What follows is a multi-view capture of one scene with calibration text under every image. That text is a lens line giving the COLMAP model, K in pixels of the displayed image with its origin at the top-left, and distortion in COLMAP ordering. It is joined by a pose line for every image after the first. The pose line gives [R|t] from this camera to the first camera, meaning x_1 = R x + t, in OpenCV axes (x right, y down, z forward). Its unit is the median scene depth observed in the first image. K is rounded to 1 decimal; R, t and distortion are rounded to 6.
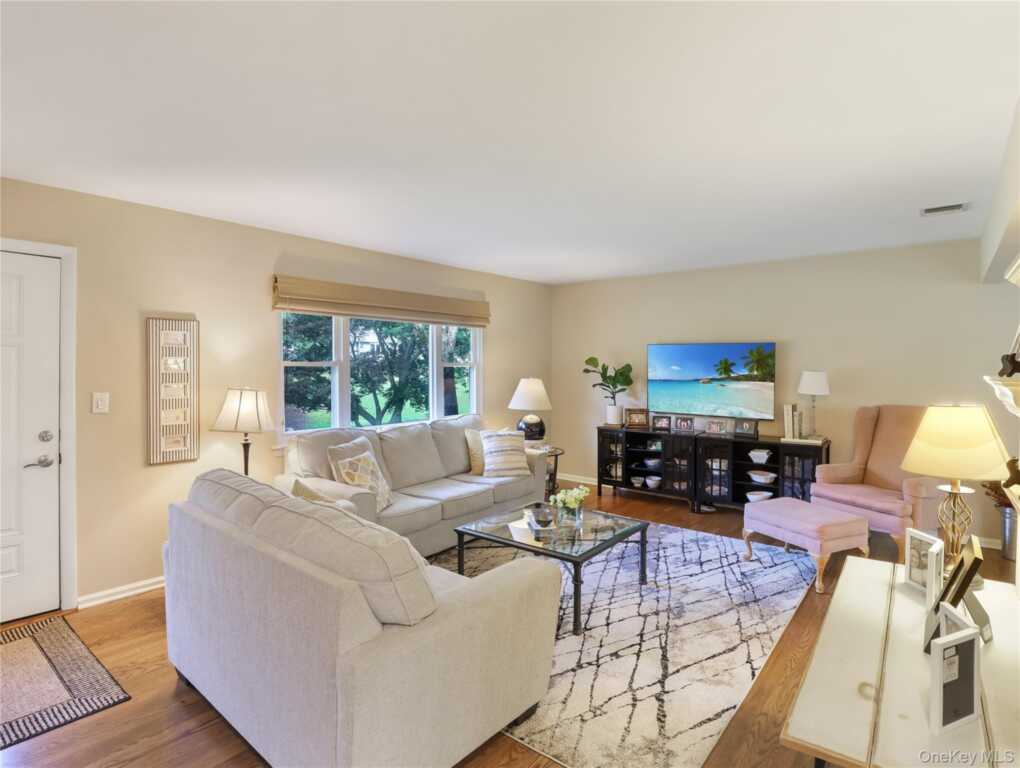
lens RADIAL K [[536.0, 0, 510.9], [0, 536.0, 373.8], [0, 0, 1]] dist [-0.001457, -0.010933]
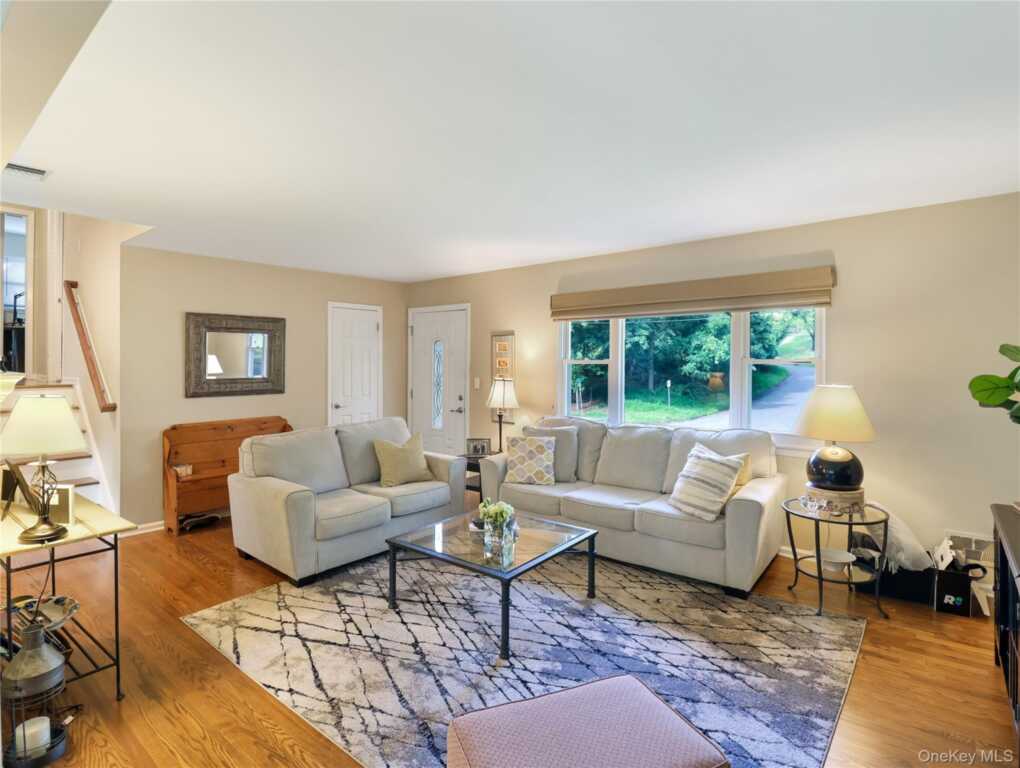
lens RADIAL K [[536.0, 0, 505.3], [0, 536.0, 356.7], [0, 0, 1]] dist [-0.001457, -0.010933]
pose [[-0.013364, -0.012374, -0.999834, 1.220962], [-0.015087, 0.999812, -0.012172, -0.019228], [0.999797, 0.014922, -0.013548, 1.234388]]
